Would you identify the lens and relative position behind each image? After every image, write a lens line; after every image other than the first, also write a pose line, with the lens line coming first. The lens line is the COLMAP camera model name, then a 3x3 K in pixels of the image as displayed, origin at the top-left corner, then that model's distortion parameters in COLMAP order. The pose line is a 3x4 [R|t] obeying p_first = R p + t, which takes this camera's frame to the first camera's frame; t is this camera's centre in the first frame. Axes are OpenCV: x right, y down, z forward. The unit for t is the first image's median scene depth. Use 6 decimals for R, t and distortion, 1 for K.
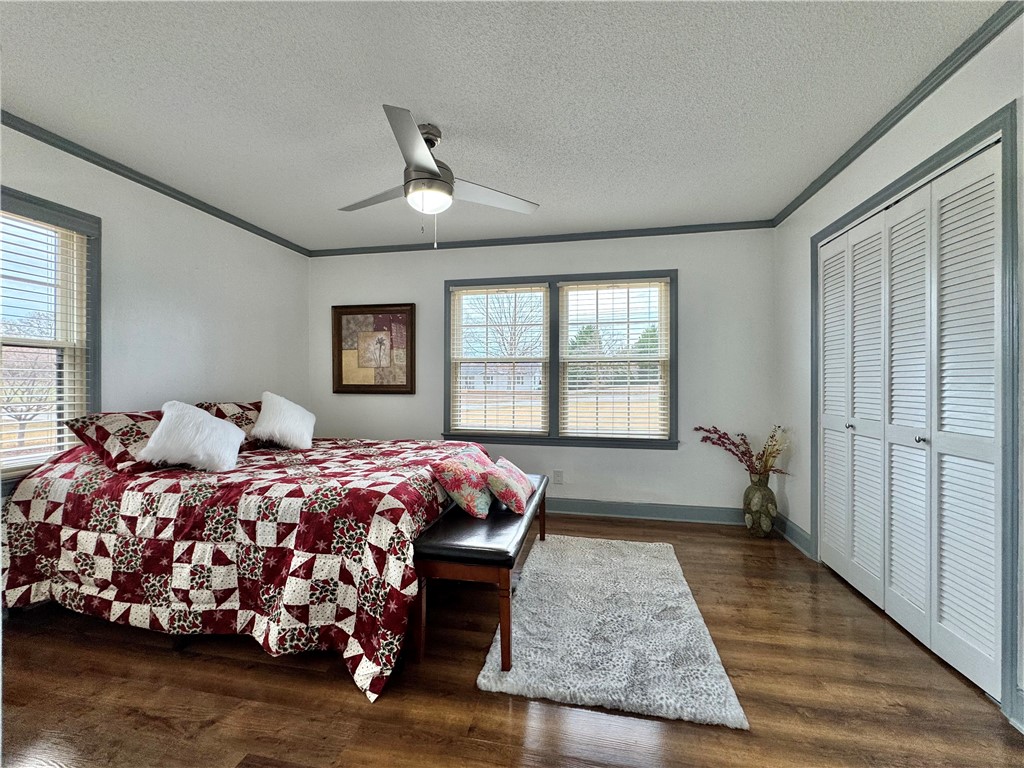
lens RADIAL K [[409.3, 0, 507.0], [0, 409.3, 382.9], [0, 0, 1]] dist [-0.004071, 0.000574]
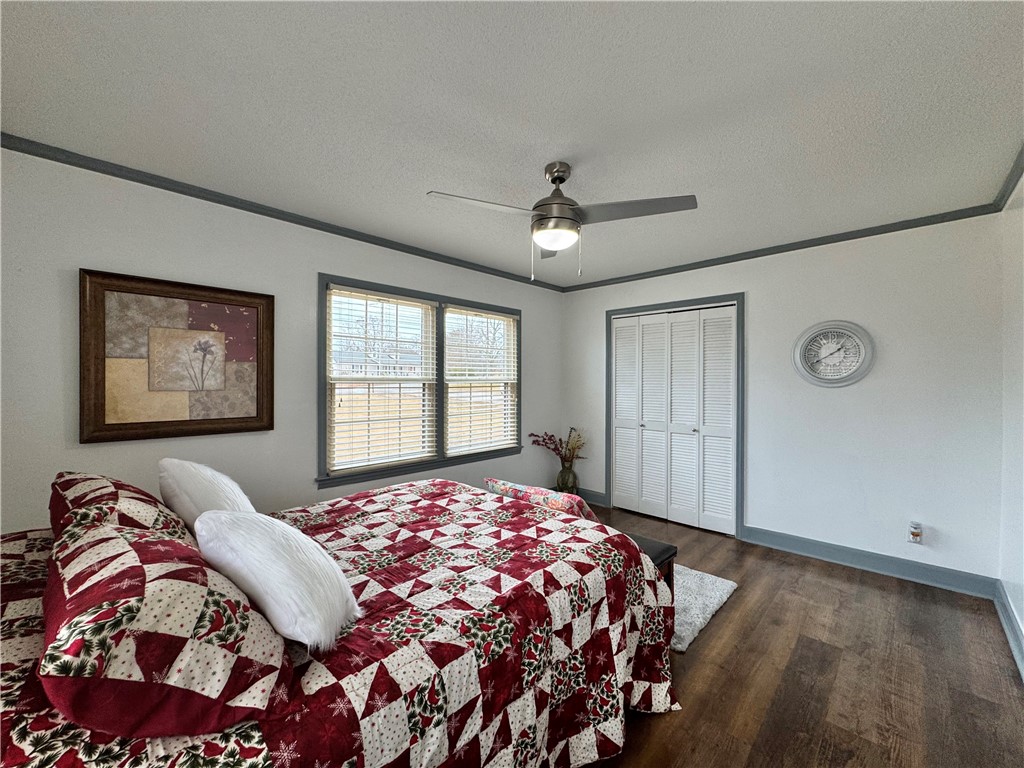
lens RADIAL K [[415.4, 0, 507.6], [0, 415.4, 383.1], [0, 0, 1]] dist [-0.002865, -0.000029]
pose [[0.536467, -0.005959, 0.843900, -0.787224], [-0.000622, 0.999972, 0.007457, -0.072196], [-0.843921, -0.004525, 0.536448, 0.395730]]
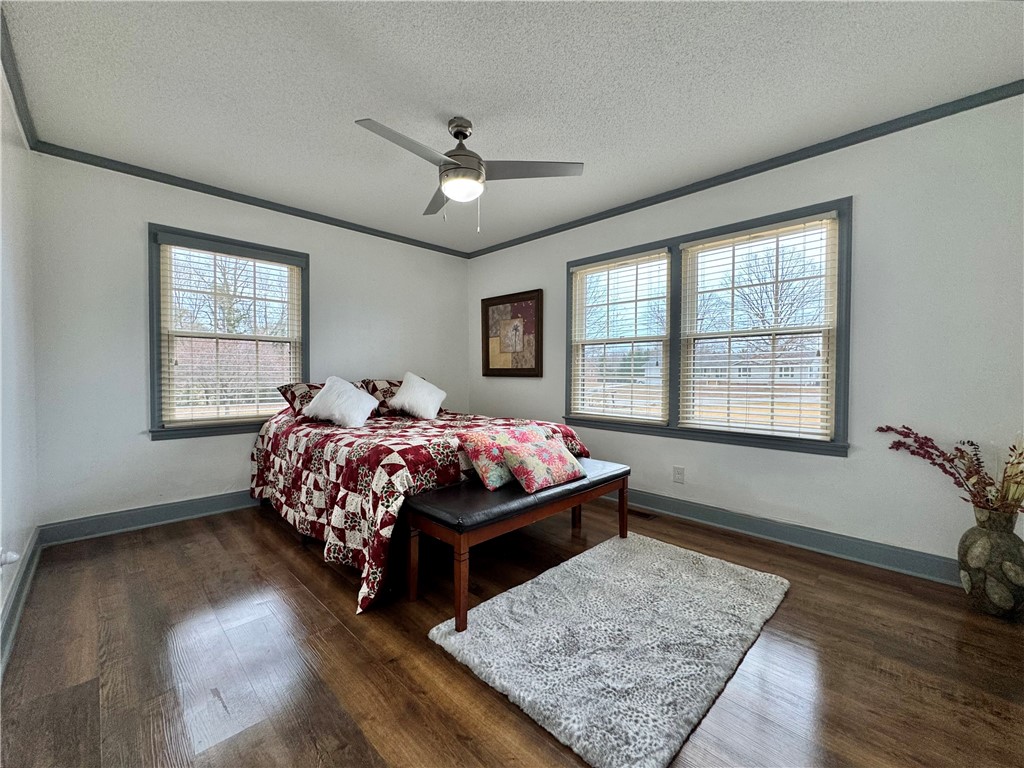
lens RADIAL K [[409.3, 0, 507.0], [0, 409.3, 382.9], [0, 0, 1]] dist [-0.004071, 0.000574]
pose [[0.836062, 0.014673, -0.548438, 0.356188], [-0.003781, 0.999773, 0.020984, 0.027560], [0.548622, -0.015471, 0.835928, 0.112815]]
